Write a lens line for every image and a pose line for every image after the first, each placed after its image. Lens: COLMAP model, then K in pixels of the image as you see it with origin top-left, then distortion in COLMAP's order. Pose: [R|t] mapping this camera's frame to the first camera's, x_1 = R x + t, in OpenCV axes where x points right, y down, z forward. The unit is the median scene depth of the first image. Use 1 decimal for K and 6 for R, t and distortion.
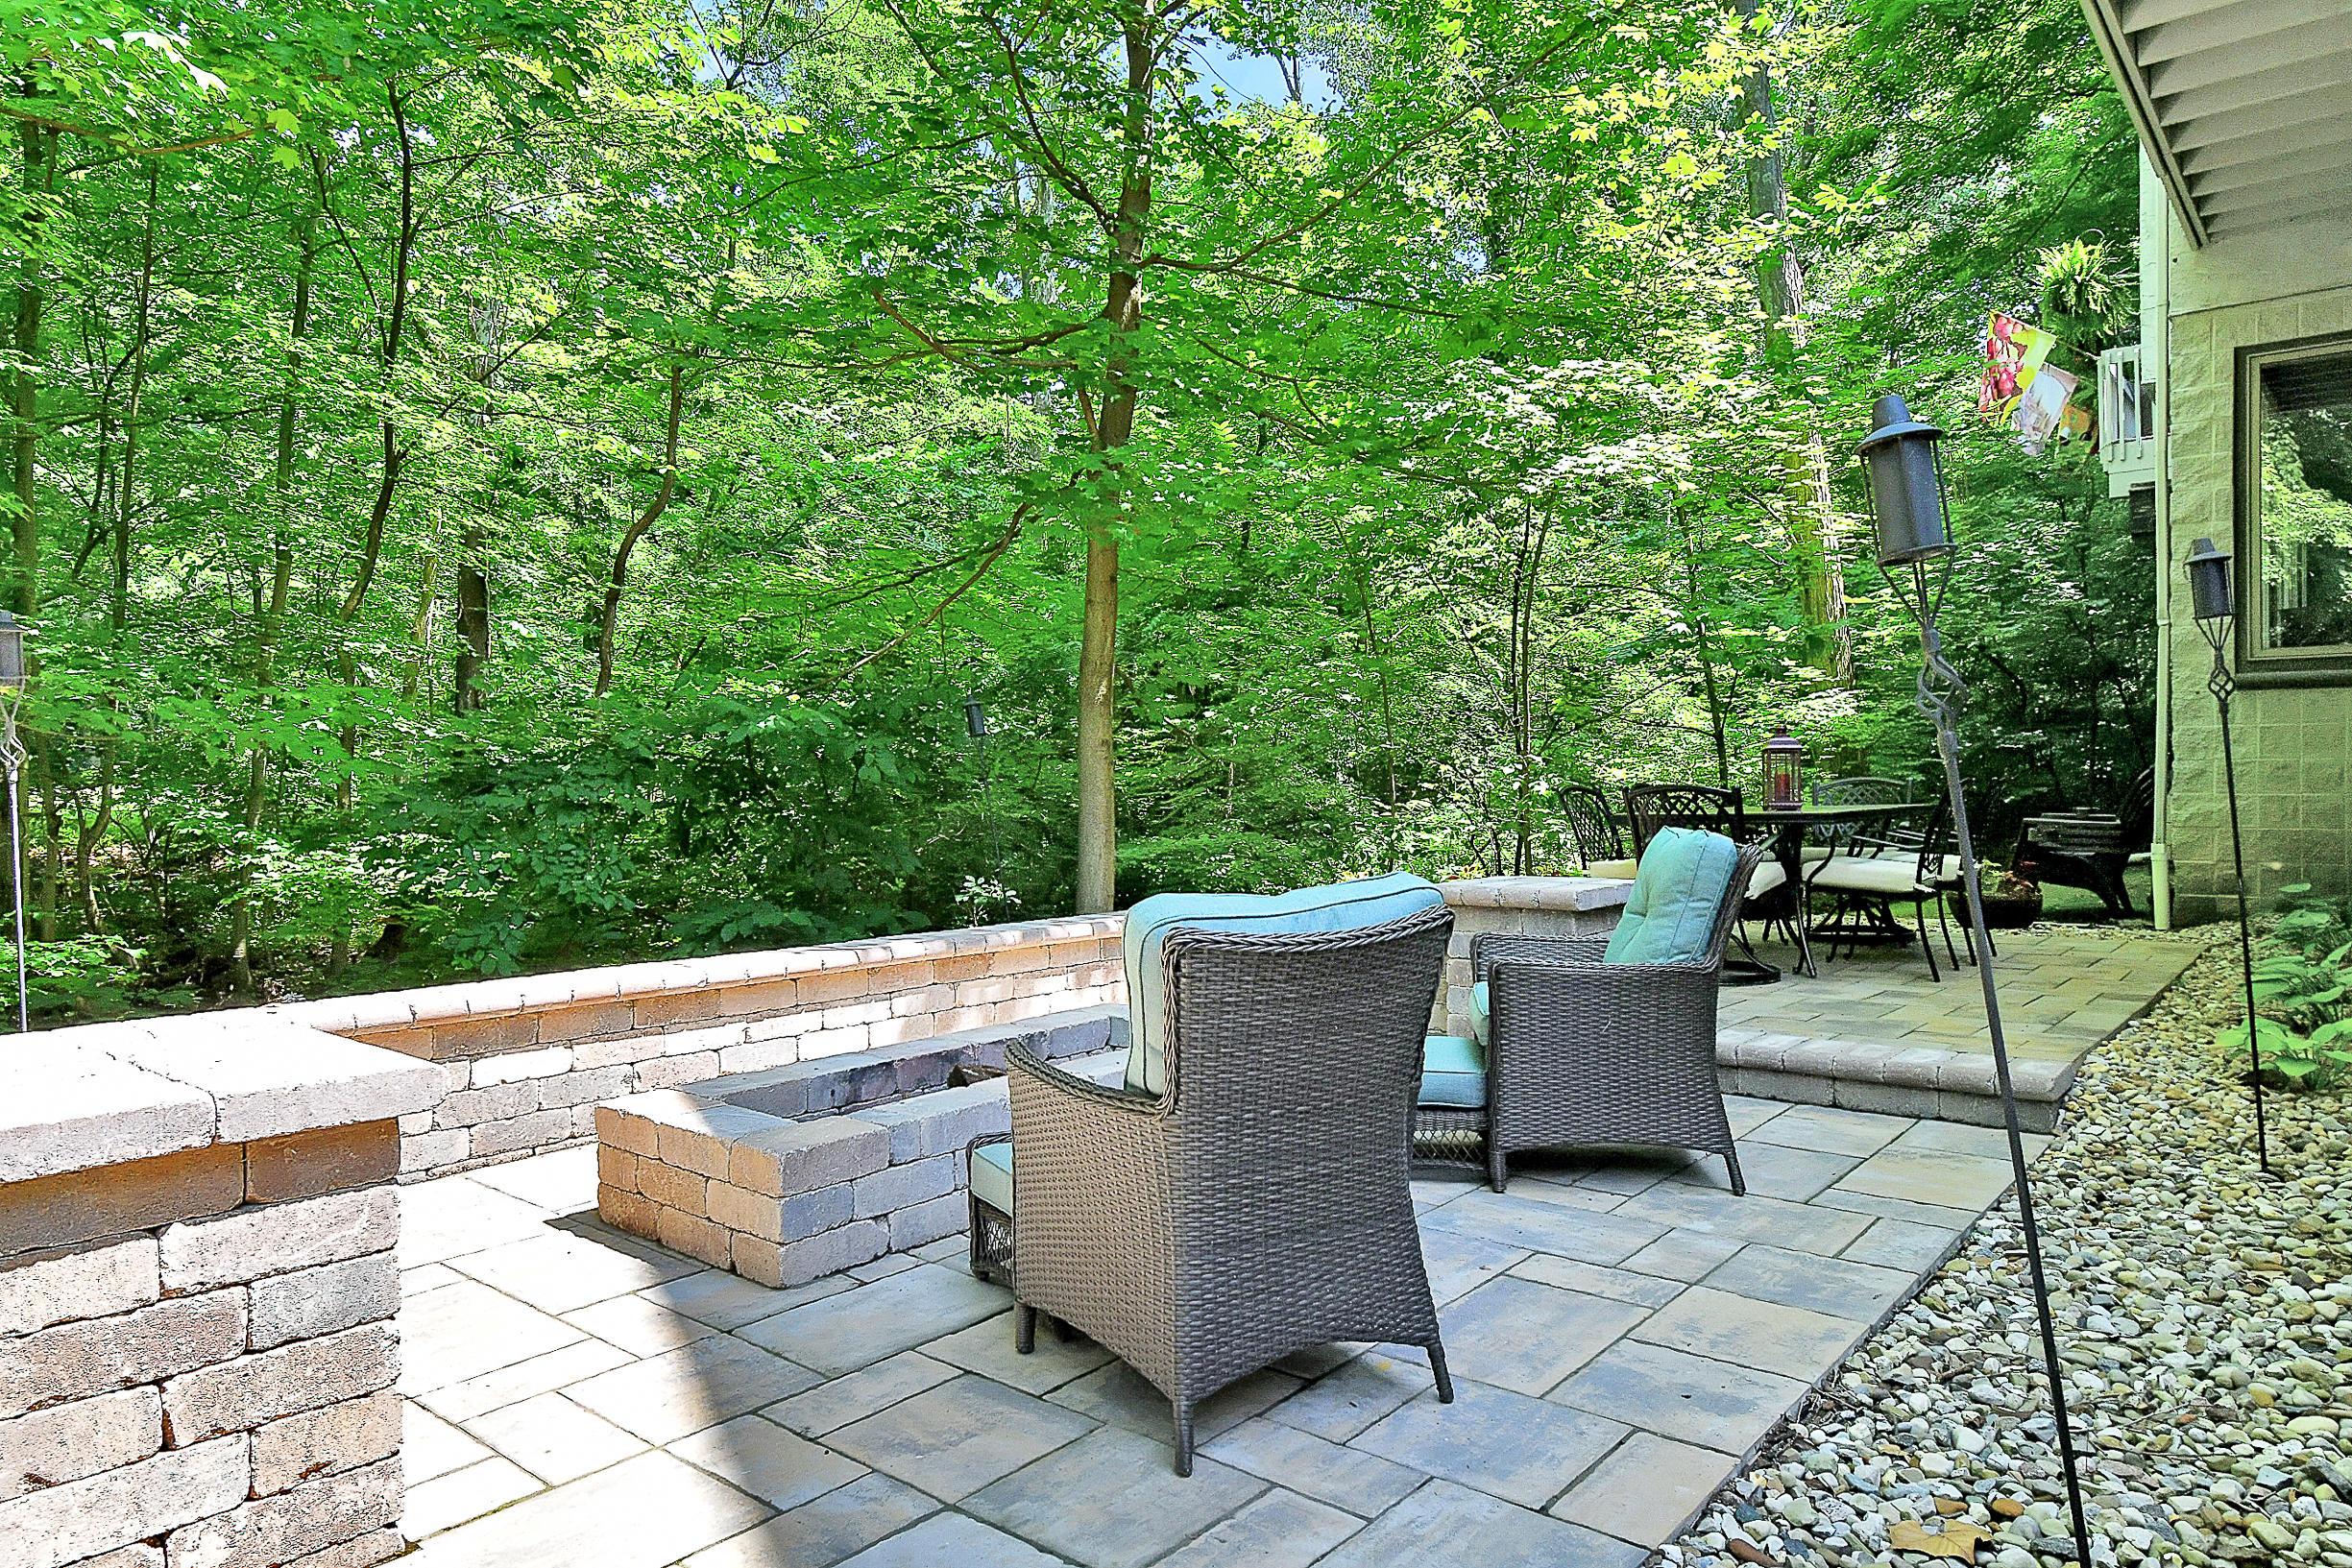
lens RADIAL K [[1488.9, 0, 1168.7], [0, 1488.9, 783.6], [0, 0, 1]] dist [0.002866, -0.002455]
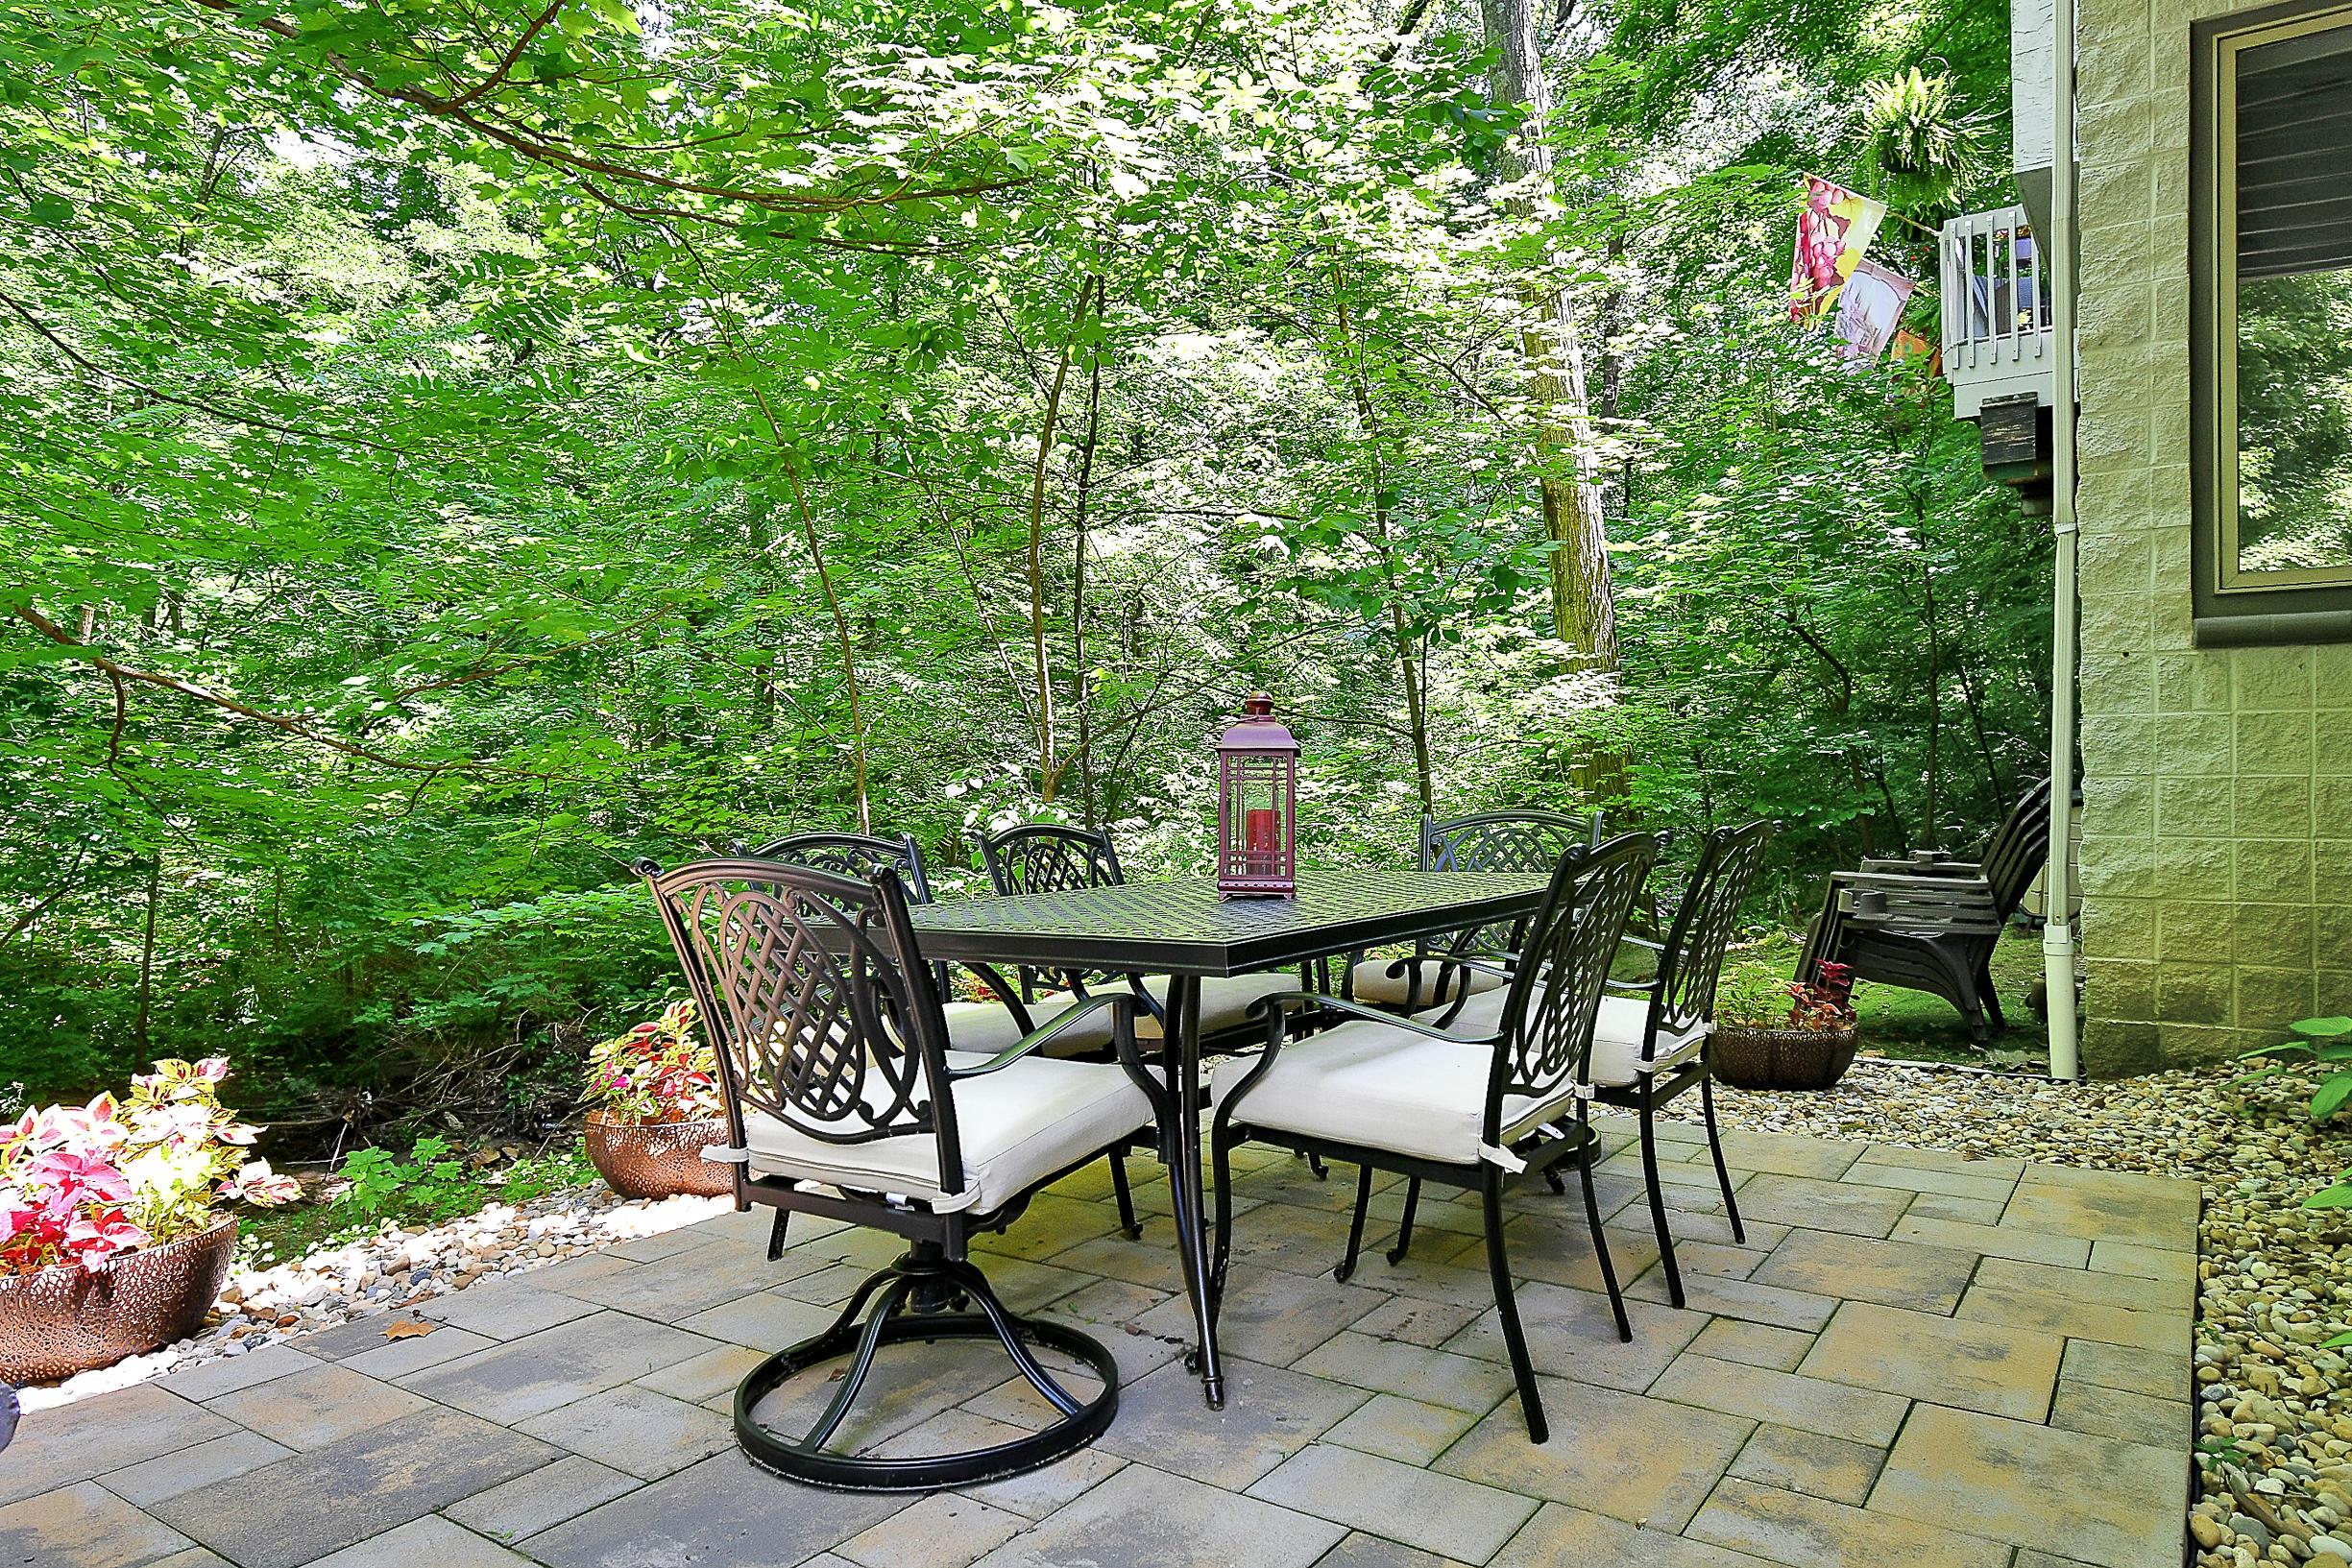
lens RADIAL K [[1488.9, 0, 1184.4], [0, 1488.9, 781.5], [0, 0, 1]] dist [0.002866, -0.002455]
pose [[0.995546, 0.002433, 0.094246, 0.182683], [-0.001910, 0.999982, -0.005643, -0.006091], [-0.094259, 0.005438, 0.995533, 0.303222]]
